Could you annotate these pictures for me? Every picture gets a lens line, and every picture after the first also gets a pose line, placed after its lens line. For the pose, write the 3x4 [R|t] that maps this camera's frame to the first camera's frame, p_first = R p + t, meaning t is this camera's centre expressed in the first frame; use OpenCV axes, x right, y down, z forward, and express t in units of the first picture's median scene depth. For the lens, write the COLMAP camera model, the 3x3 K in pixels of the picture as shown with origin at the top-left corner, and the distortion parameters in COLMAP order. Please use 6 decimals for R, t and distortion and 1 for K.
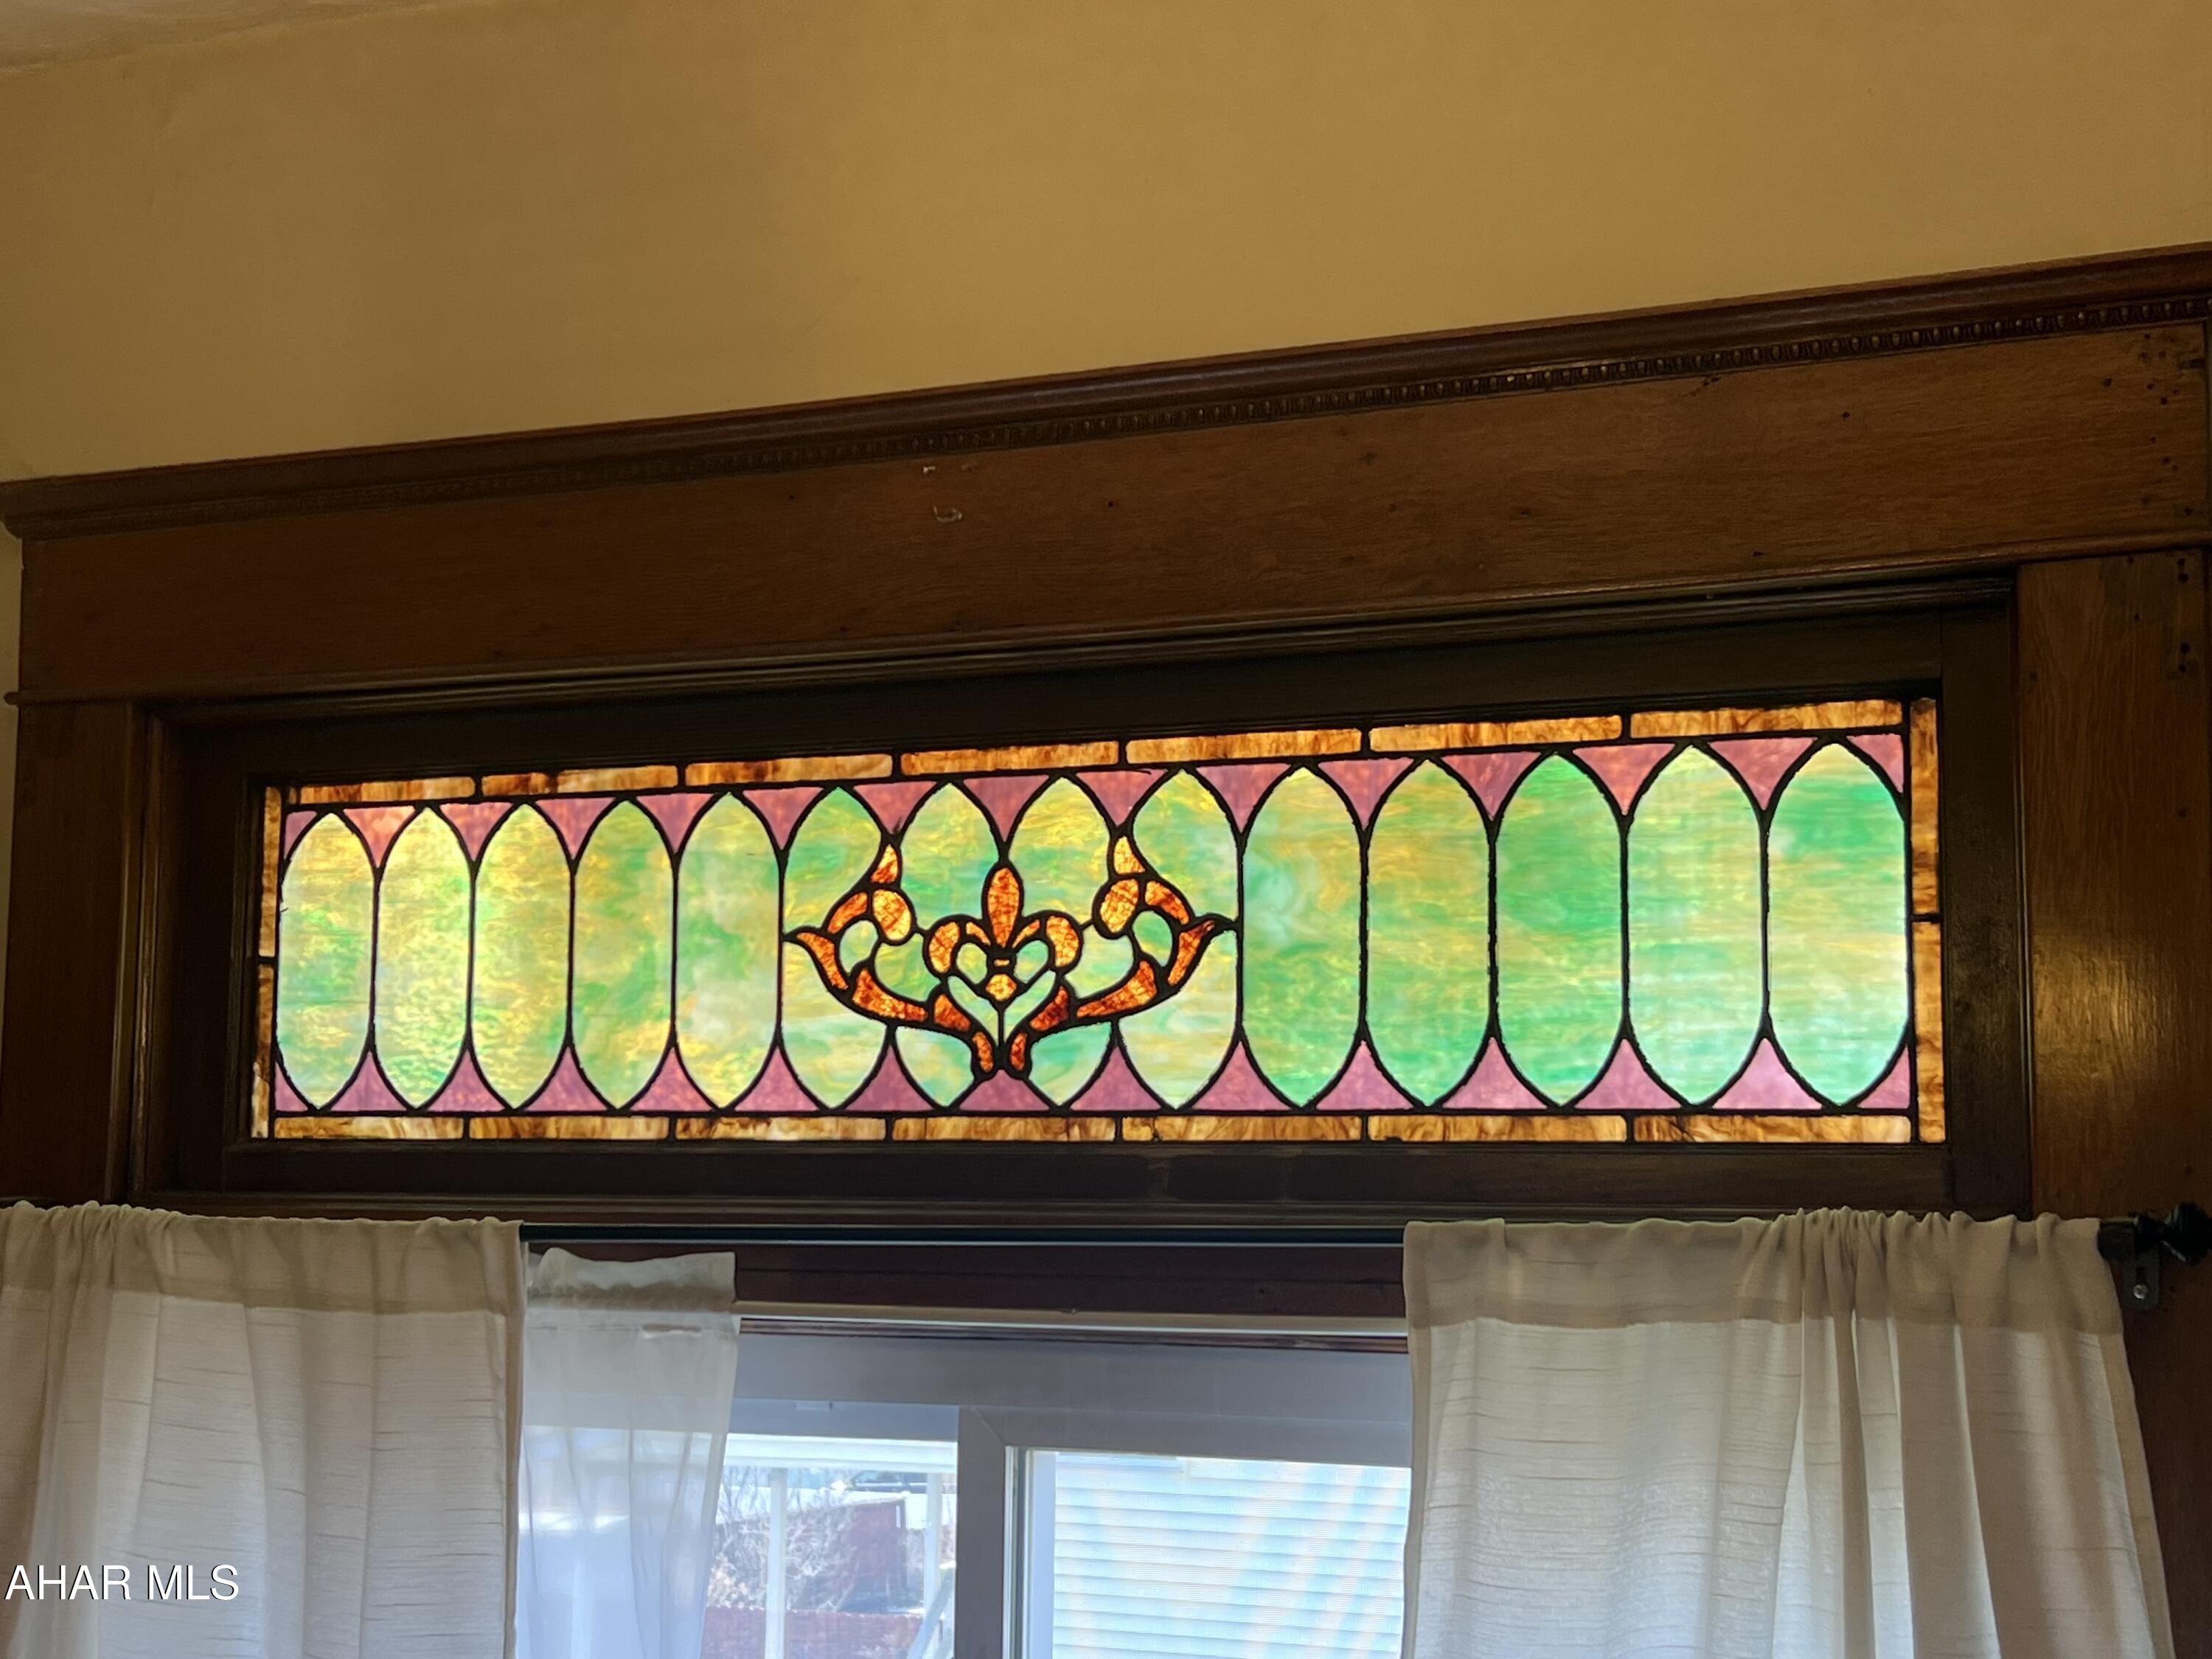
lens RADIAL K [[3297.4, 0, 1107.0], [0, 3297.4, 821.0], [0, 0, 1]] dist [0.196023, 0.000000]
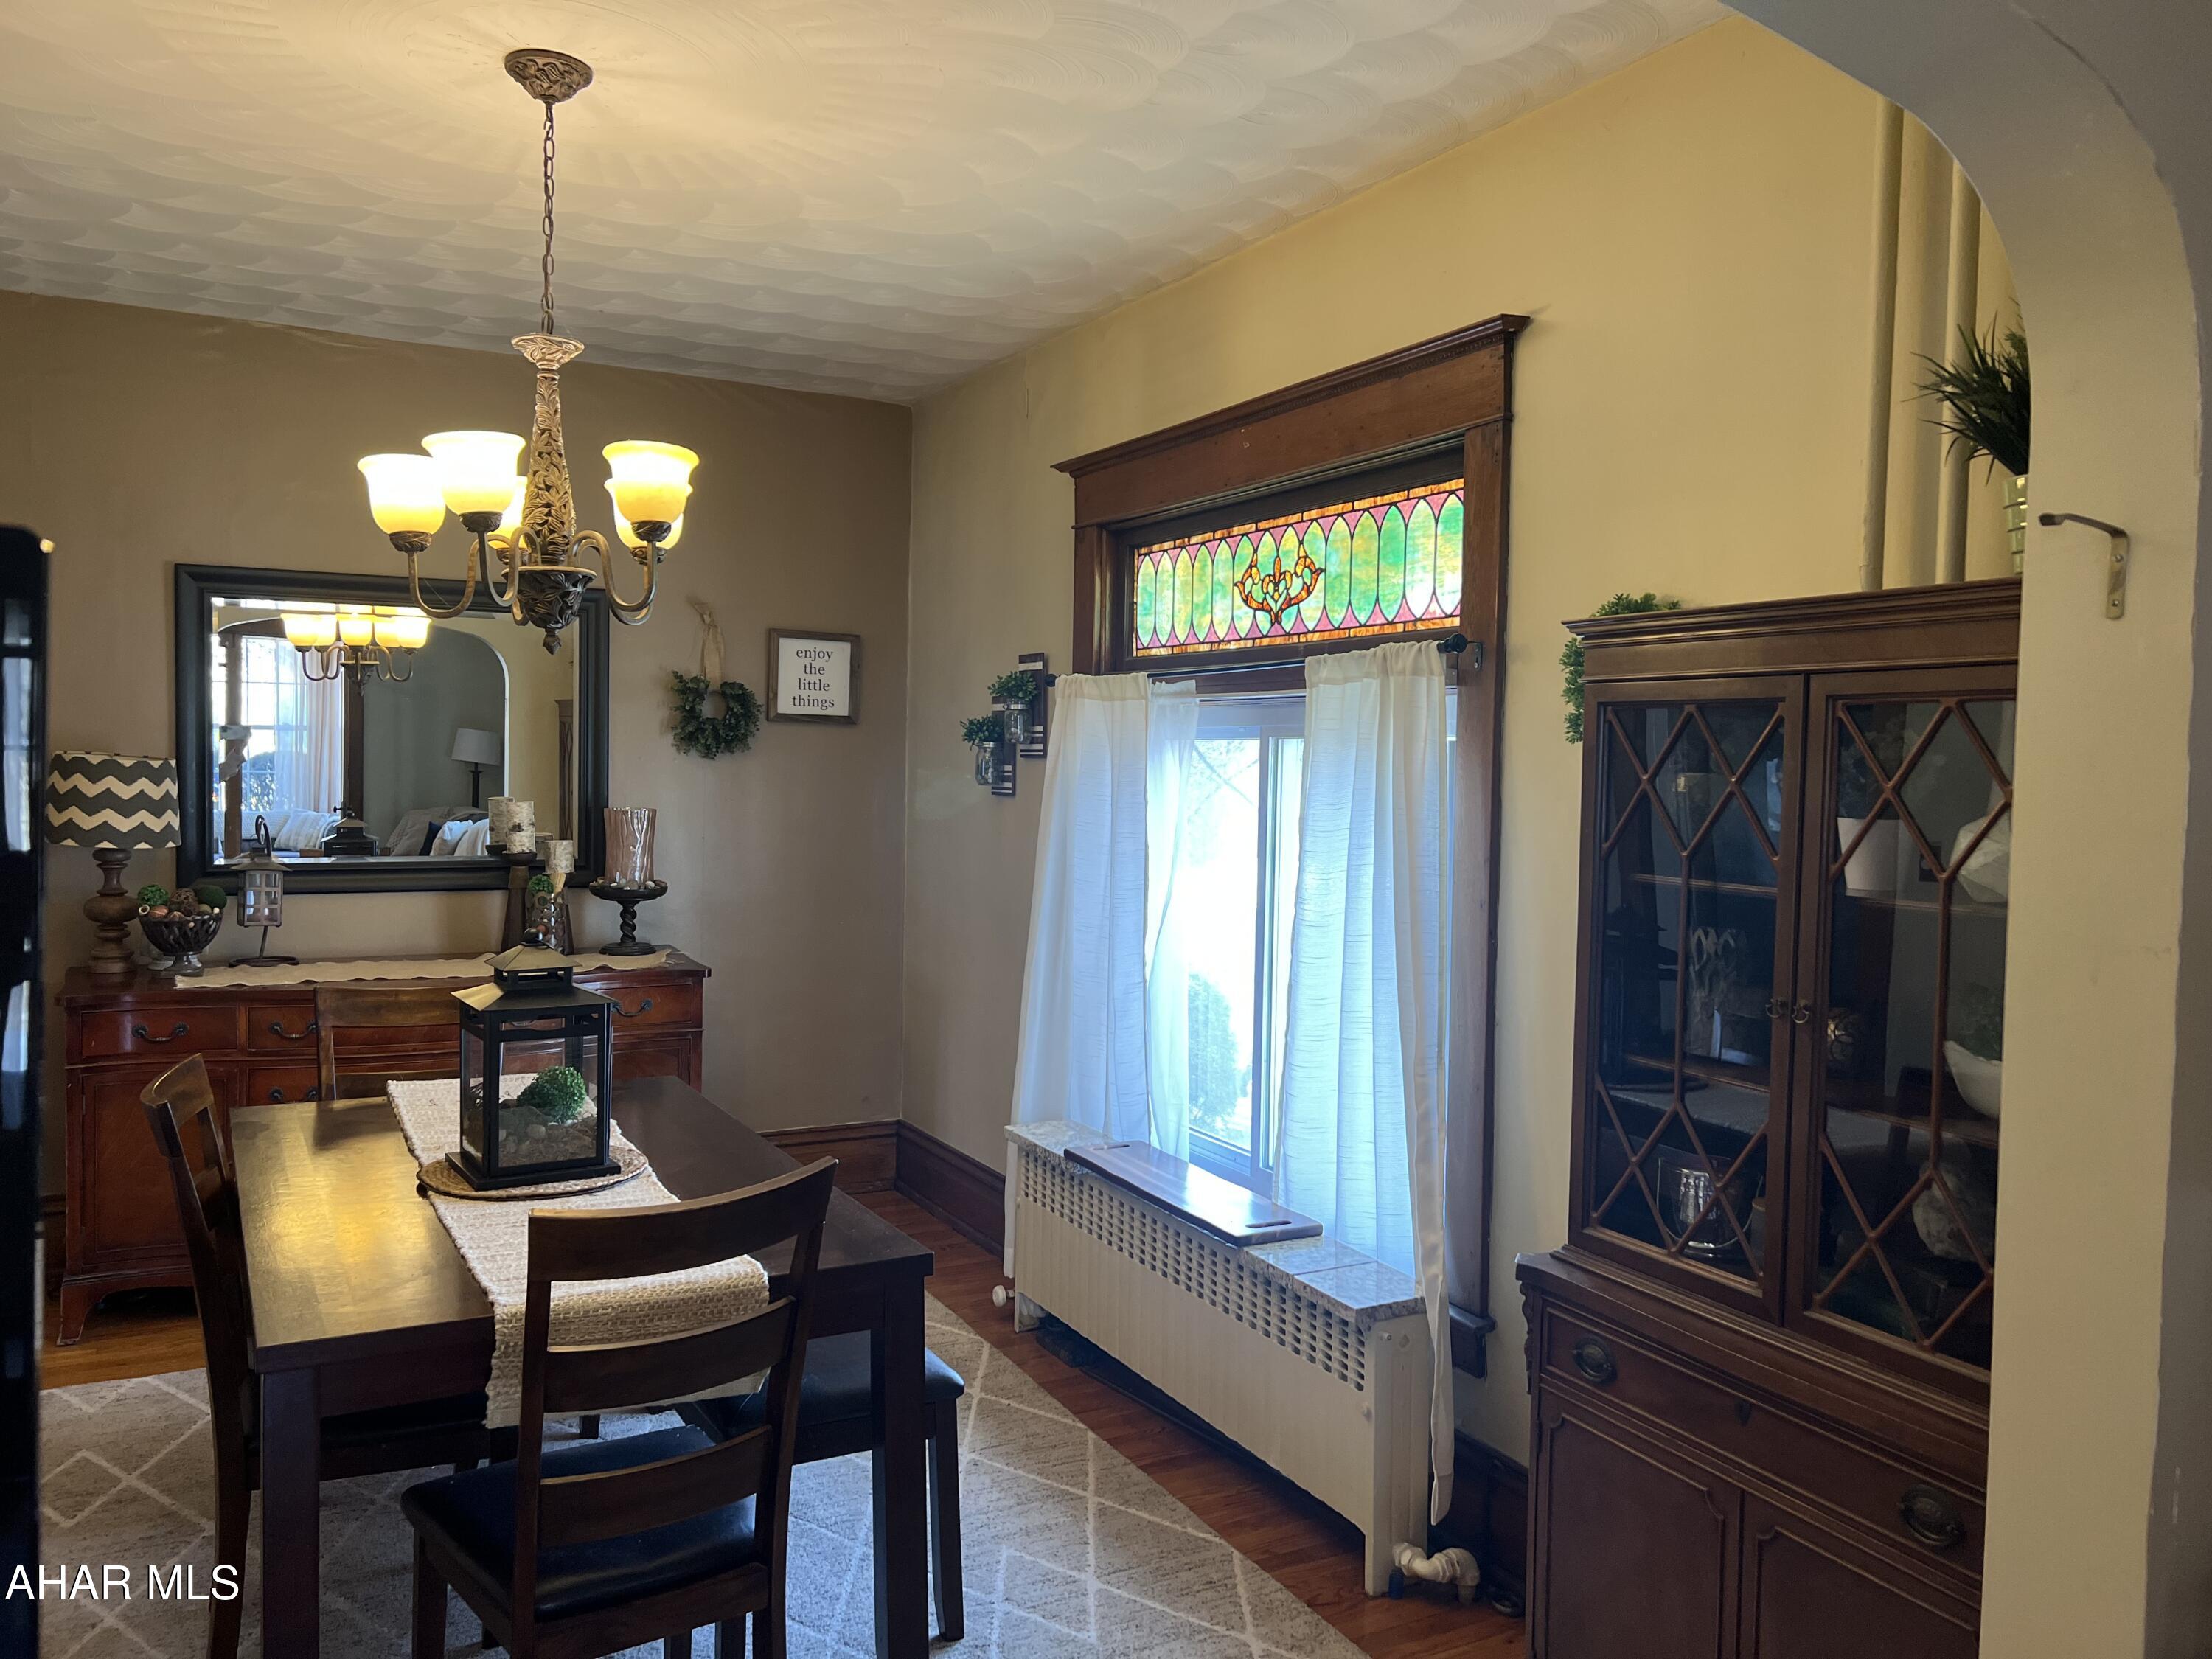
lens RADIAL K [[1697.2, 0, 1102.6], [0, 1697.2, 826.5], [0, 0, 1]] dist [0.062070, -0.071200]
pose [[0.803128, 0.019377, -0.595491, 0.800696], [0.069953, 0.989492, 0.126542, 0.051132], [0.591685, -0.143286, 0.793333, -0.410795]]
